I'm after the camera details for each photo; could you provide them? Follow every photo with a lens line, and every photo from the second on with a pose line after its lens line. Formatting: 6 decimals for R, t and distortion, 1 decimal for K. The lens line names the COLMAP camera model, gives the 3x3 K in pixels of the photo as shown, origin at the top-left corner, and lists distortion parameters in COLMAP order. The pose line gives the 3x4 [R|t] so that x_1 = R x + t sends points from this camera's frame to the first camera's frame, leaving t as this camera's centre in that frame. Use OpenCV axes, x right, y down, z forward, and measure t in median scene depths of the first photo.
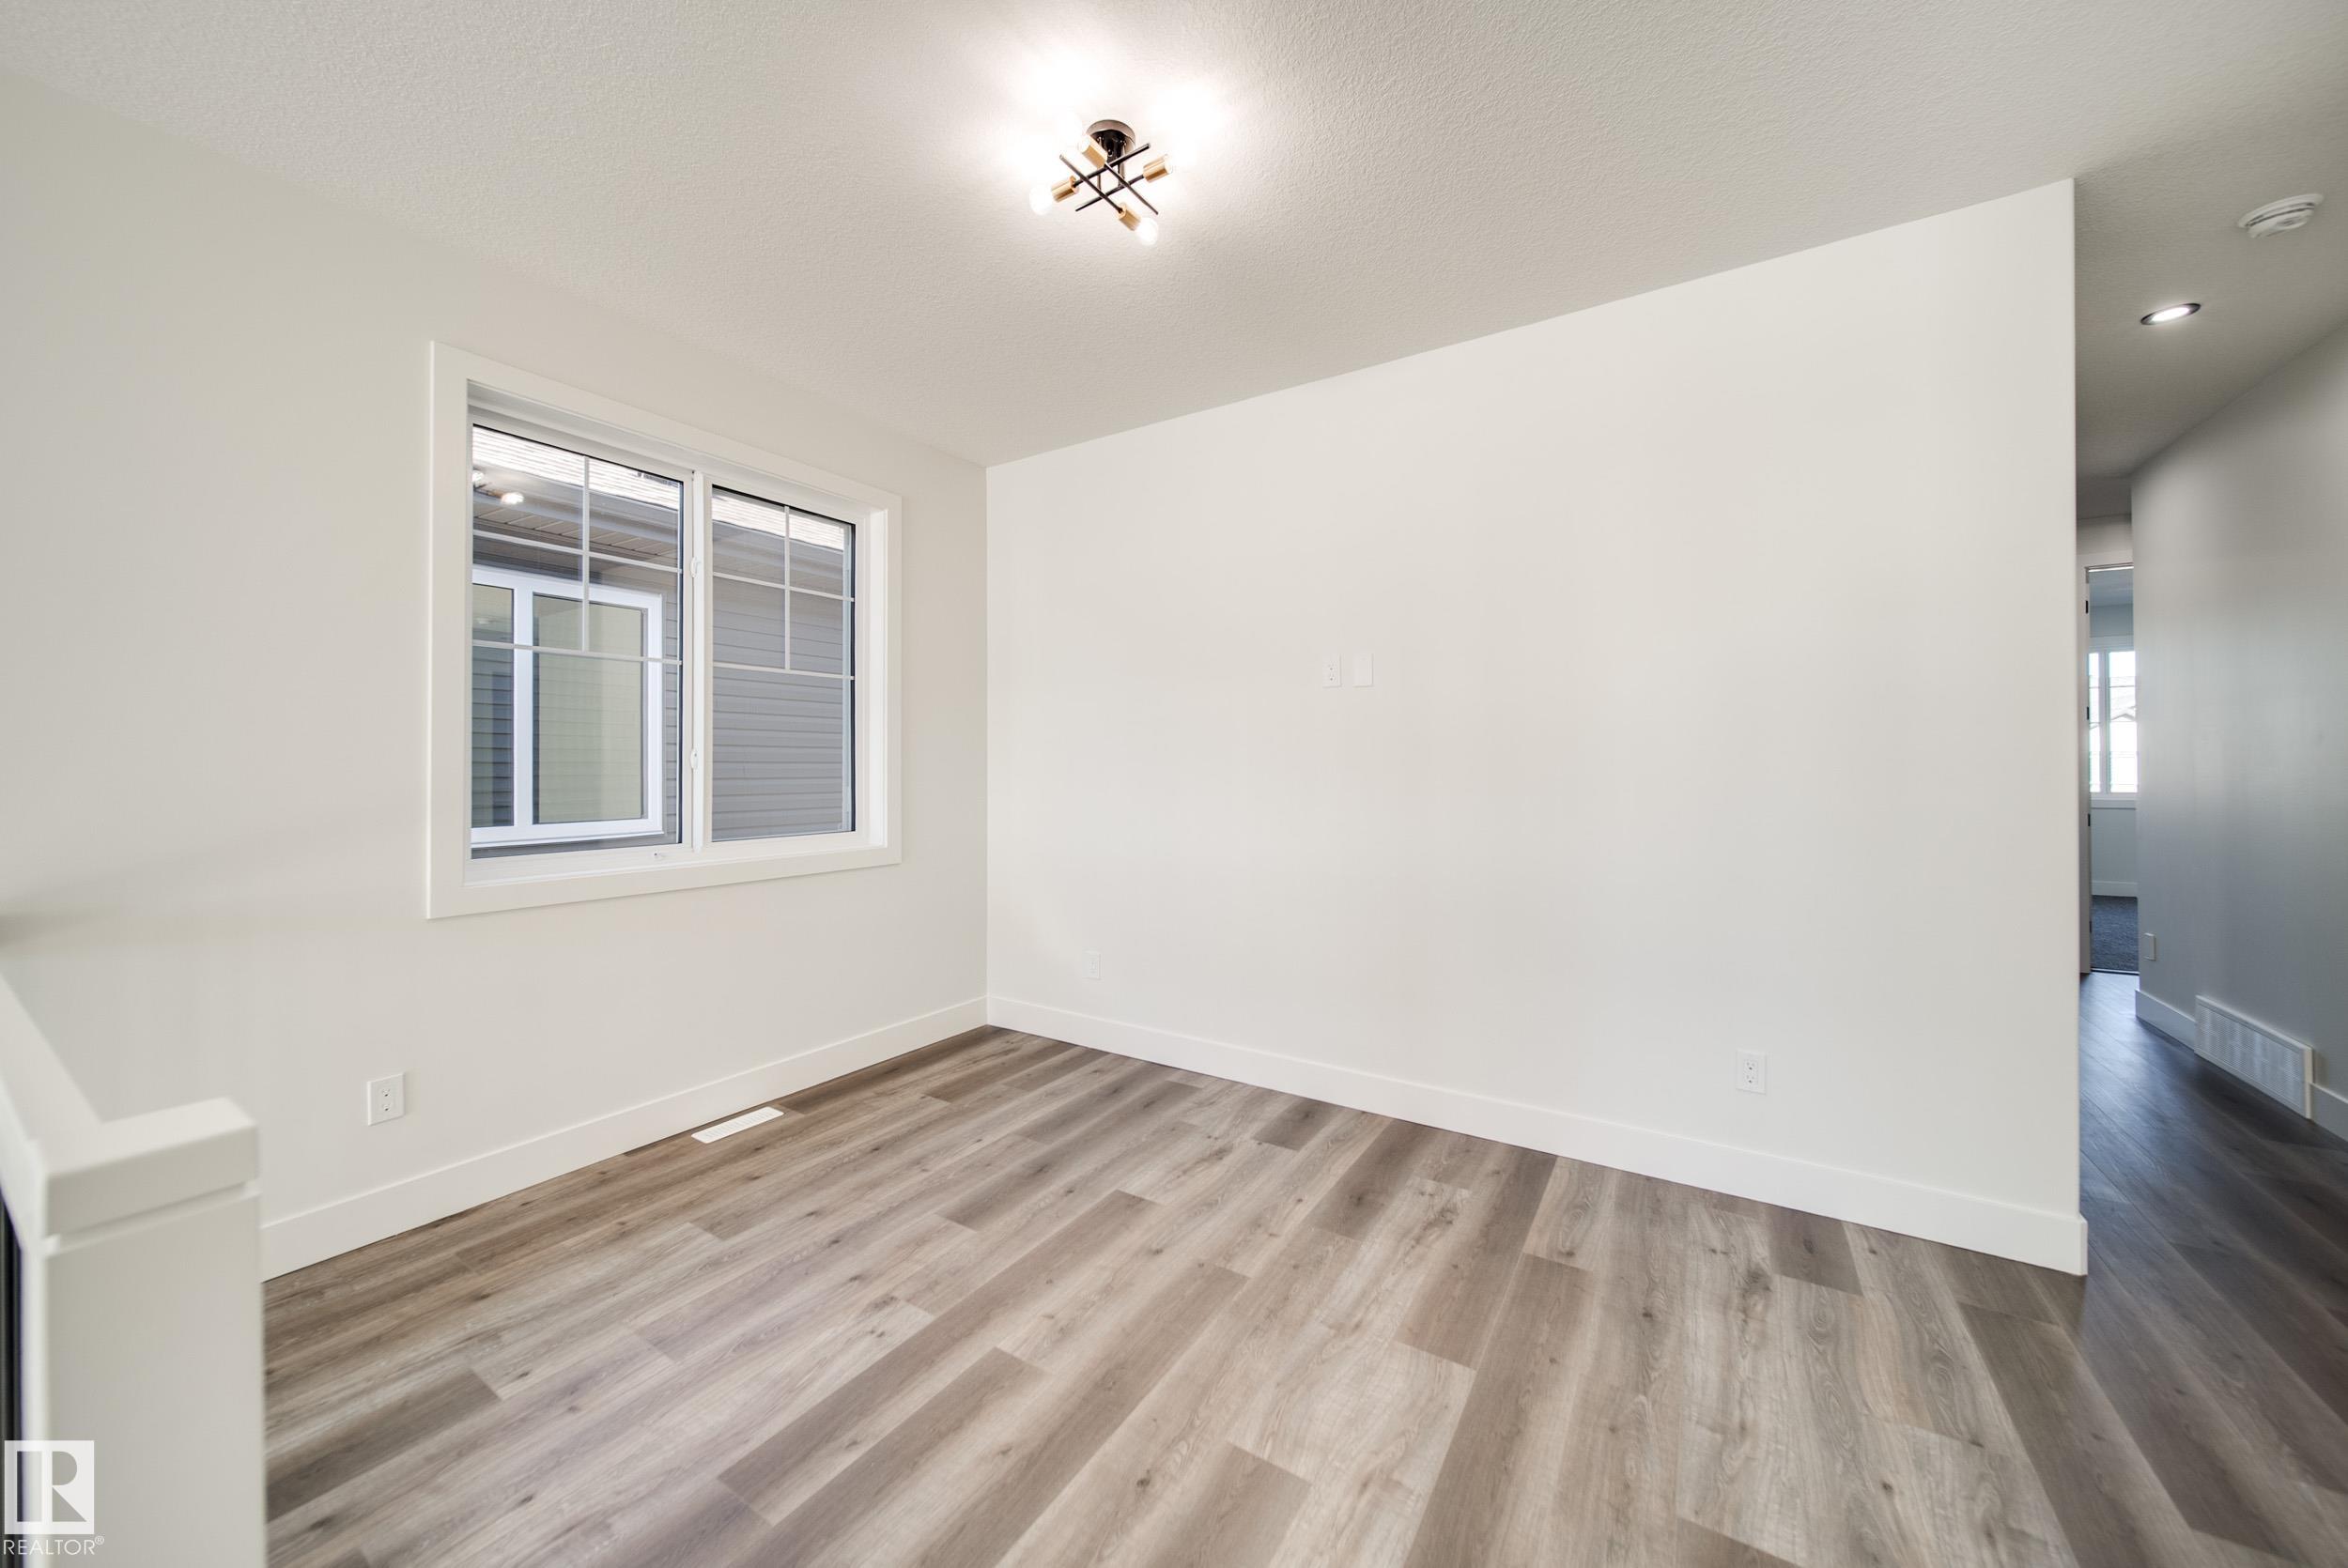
lens RADIAL K [[836.2, 0, 1171.2], [0, 836.2, 775.8], [0, 0, 1]] dist [-0.001348, -0.000493]
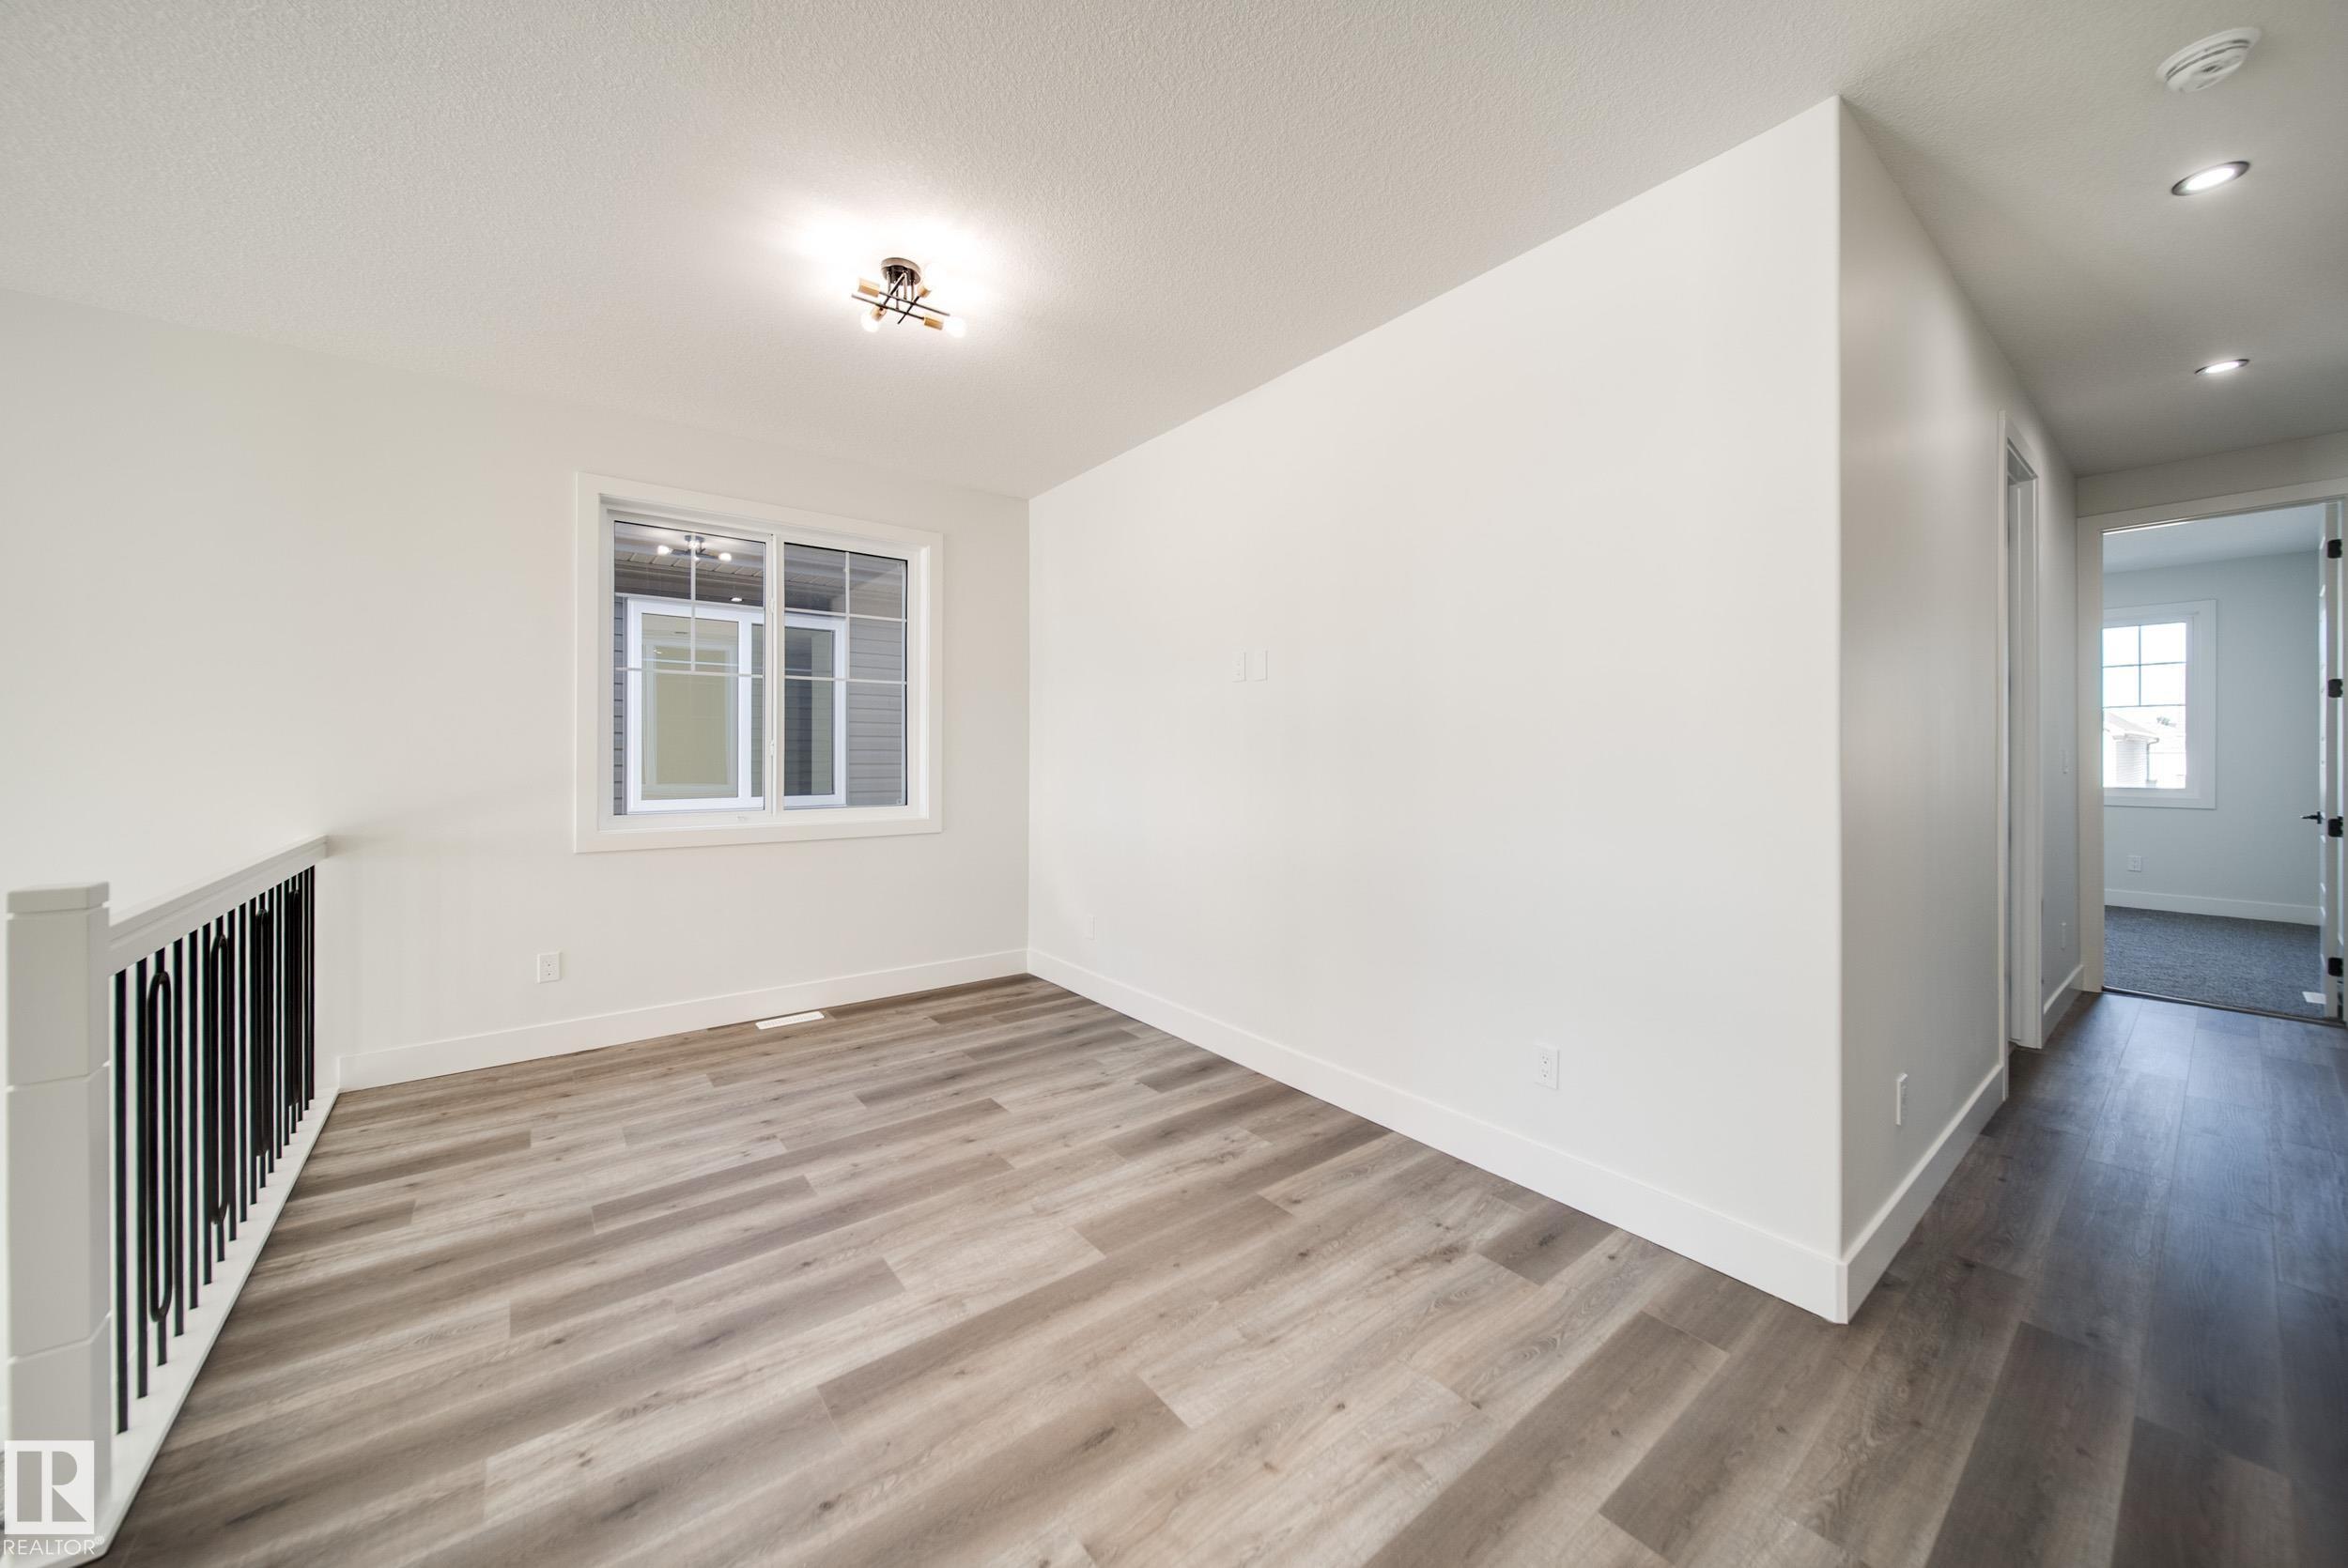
lens RADIAL K [[828.9, 0, 1174.5], [0, 828.9, 774.7], [0, 0, 1]] dist [-0.000685, -0.001463]
pose [[0.944278, 0.009772, -0.329004, 0.601510], [-0.005698, 0.999895, 0.013344, 0.000785], [0.329100, -0.010725, 0.944234, -0.061167]]
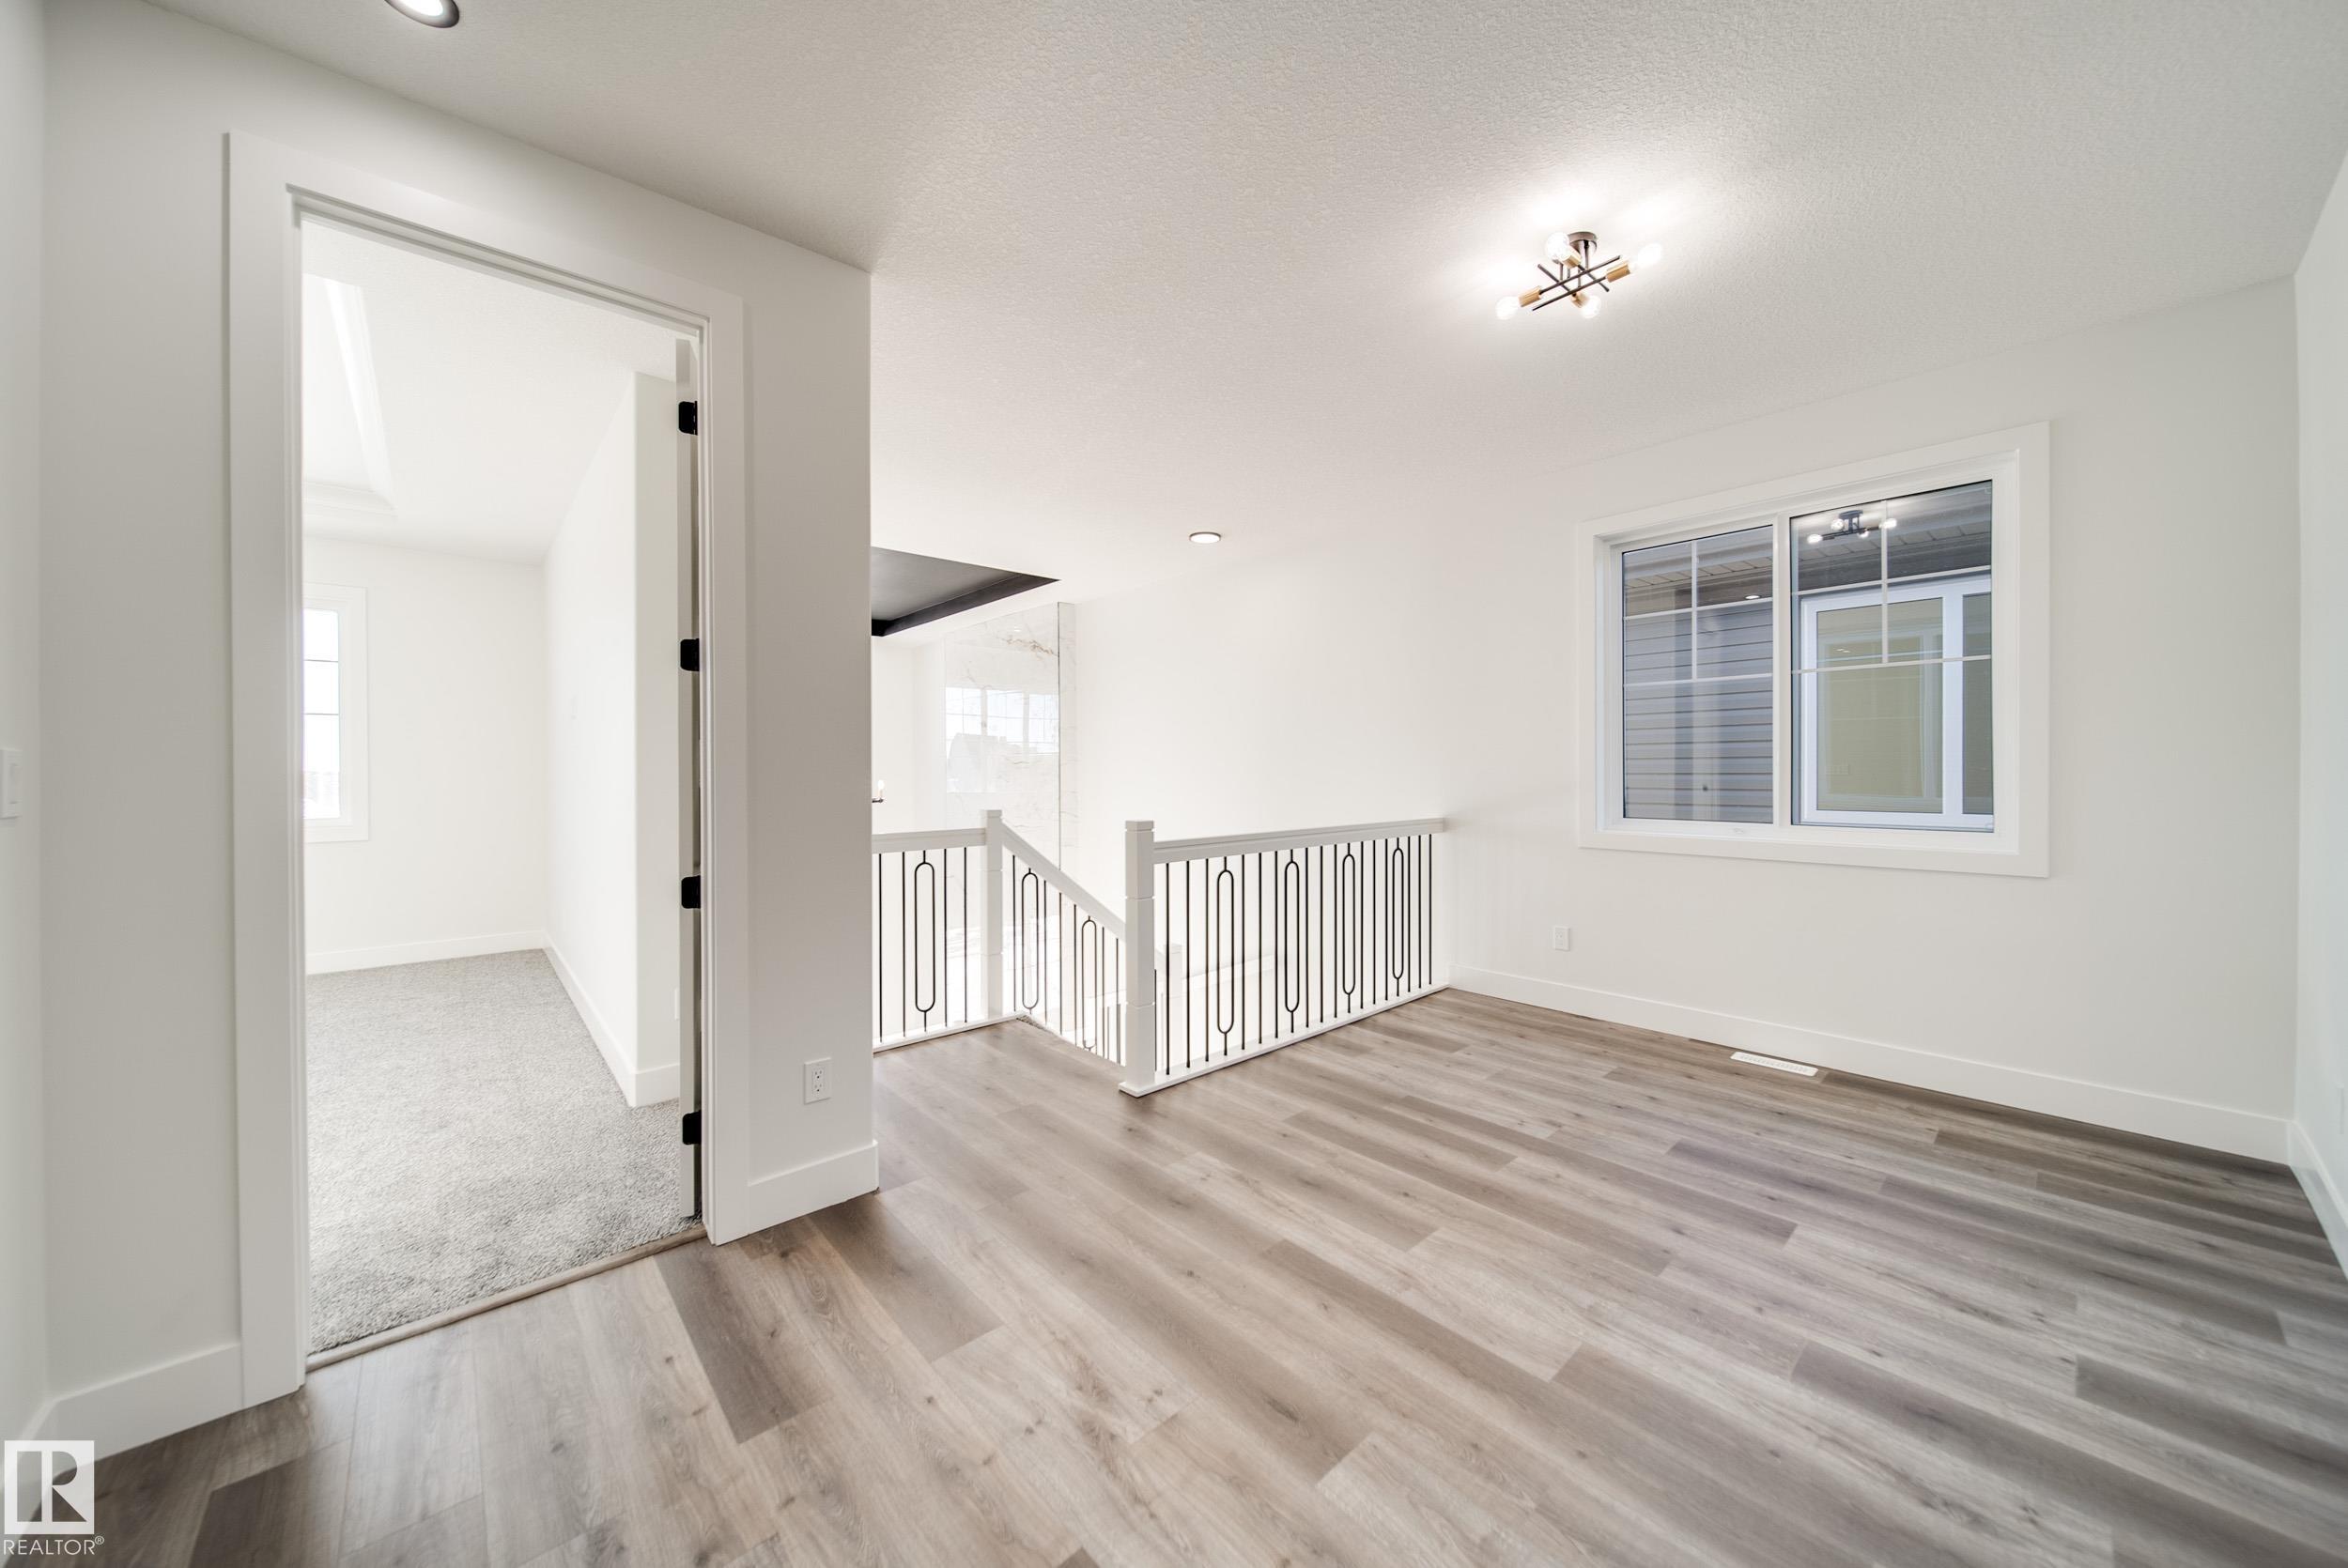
lens RADIAL K [[828.9, 0, 1174.5], [0, 828.9, 774.7], [0, 0, 1]] dist [-0.000685, -0.001463]
pose [[-0.269506, 0.010868, -0.962937, 1.001616], [-0.001529, 0.999930, 0.011714, -0.004317], [0.962998, 0.004629, -0.269470, 0.598276]]
